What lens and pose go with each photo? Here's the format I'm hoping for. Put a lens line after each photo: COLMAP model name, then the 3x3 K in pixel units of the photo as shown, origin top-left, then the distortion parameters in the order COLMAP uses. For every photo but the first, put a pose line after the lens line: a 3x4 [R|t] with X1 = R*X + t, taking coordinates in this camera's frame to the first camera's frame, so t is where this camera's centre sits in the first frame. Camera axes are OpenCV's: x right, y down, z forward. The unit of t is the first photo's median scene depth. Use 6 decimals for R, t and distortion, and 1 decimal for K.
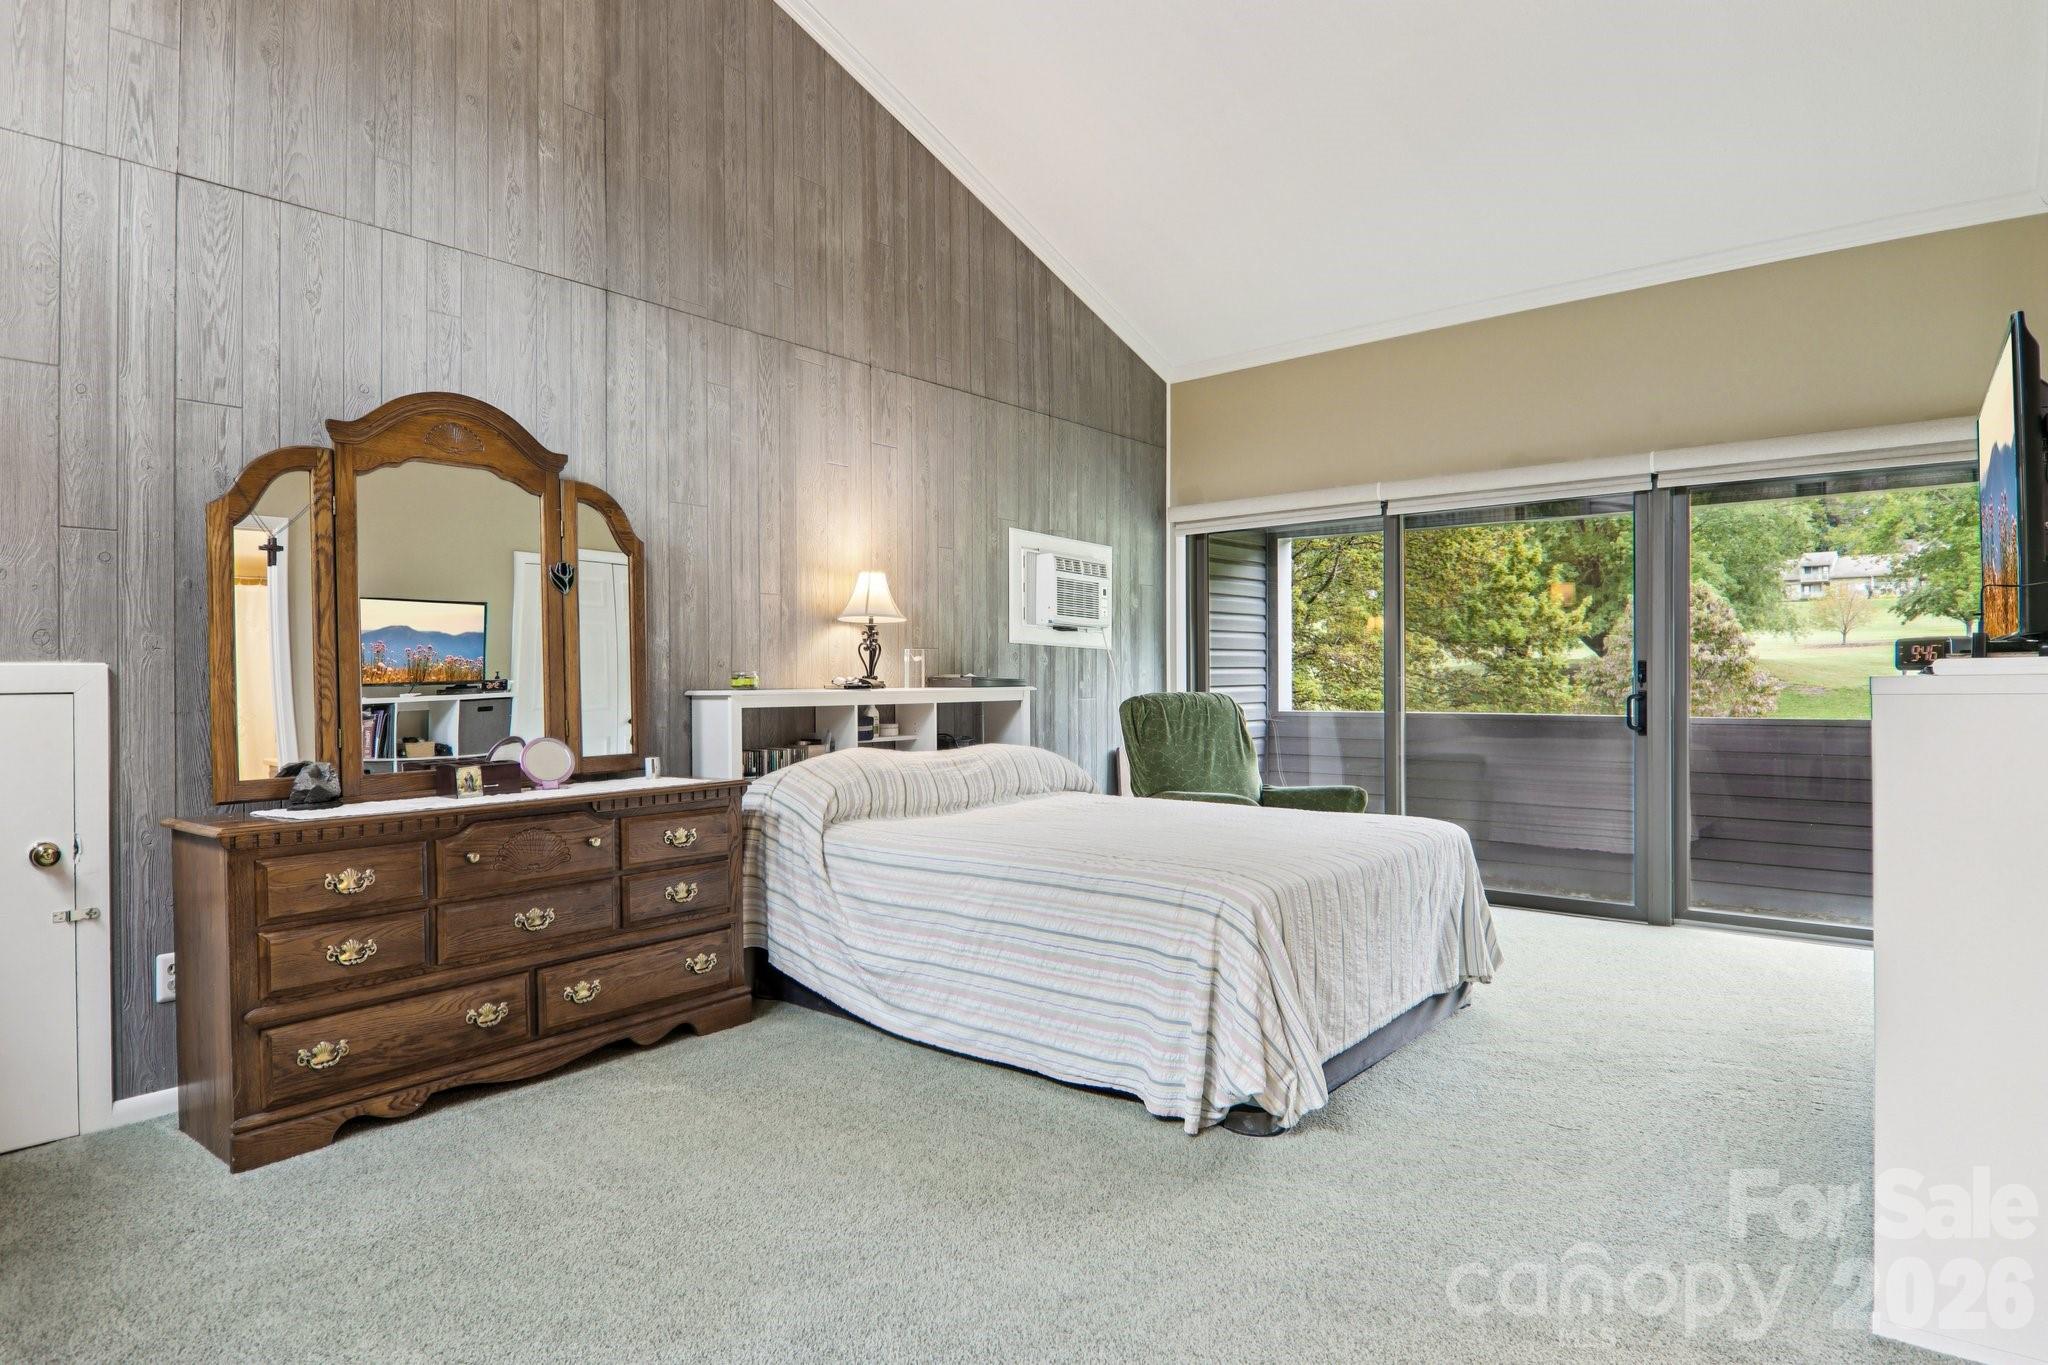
lens RADIAL K [[1169.6, 0, 1019.2], [0, 1169.6, 682.3], [0, 0, 1]] dist [0.001081, -0.012773]
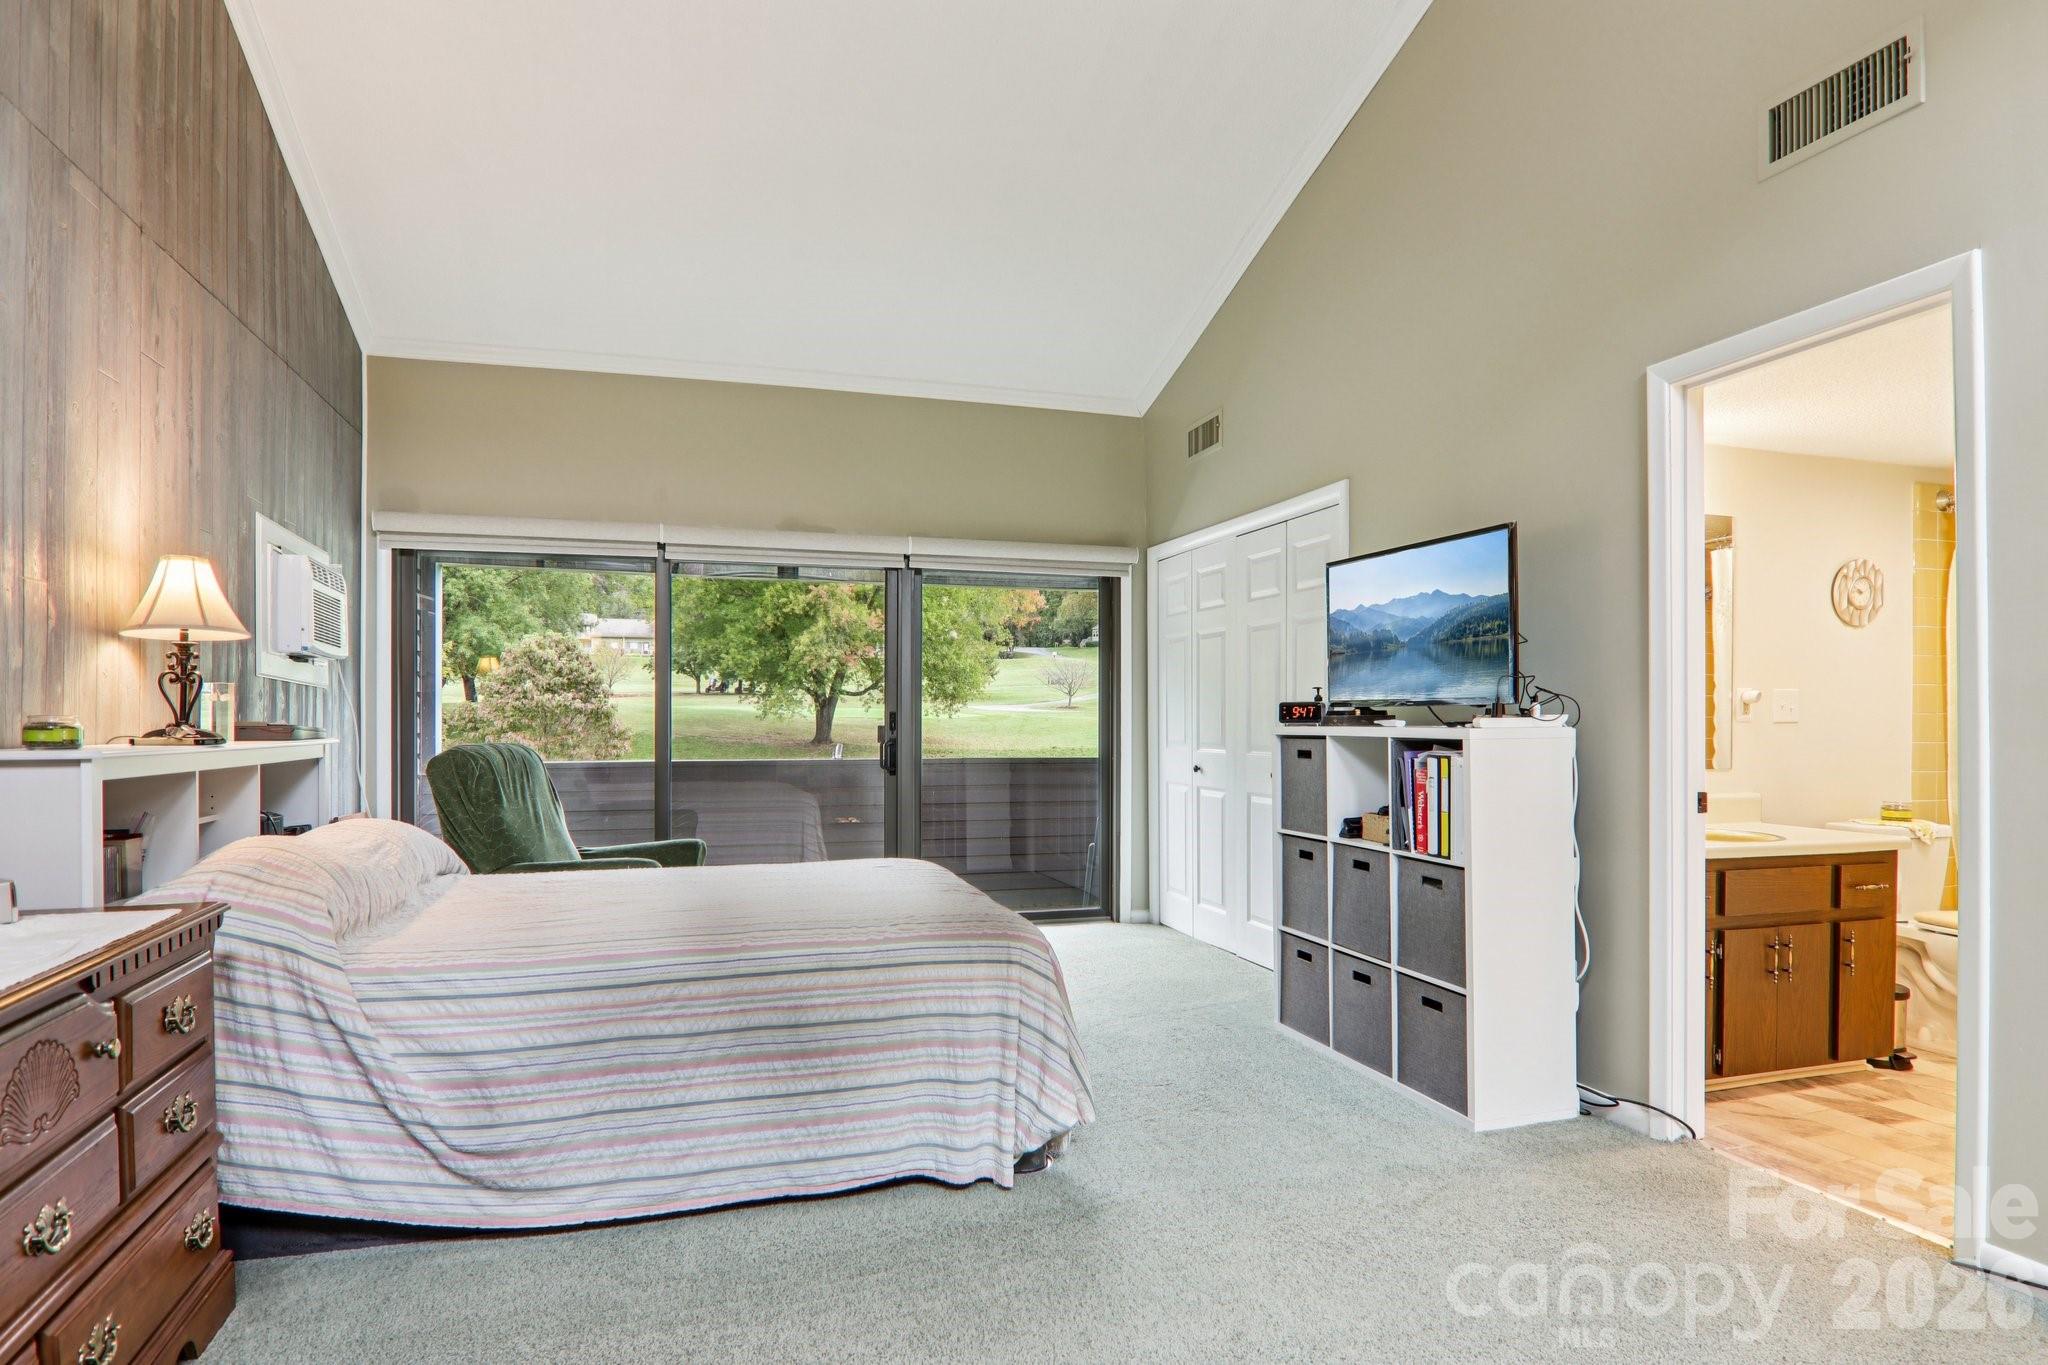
lens RADIAL K [[1169.6, 0, 1023.1], [0, 1169.6, 719.9], [0, 0, 1]] dist [0.001081, -0.012773]
pose [[0.533694, 0.004367, 0.845667, -0.412202], [0.001134, 0.999982, -0.005880, -0.003342], [-0.845677, 0.004097, 0.533679, 0.274823]]
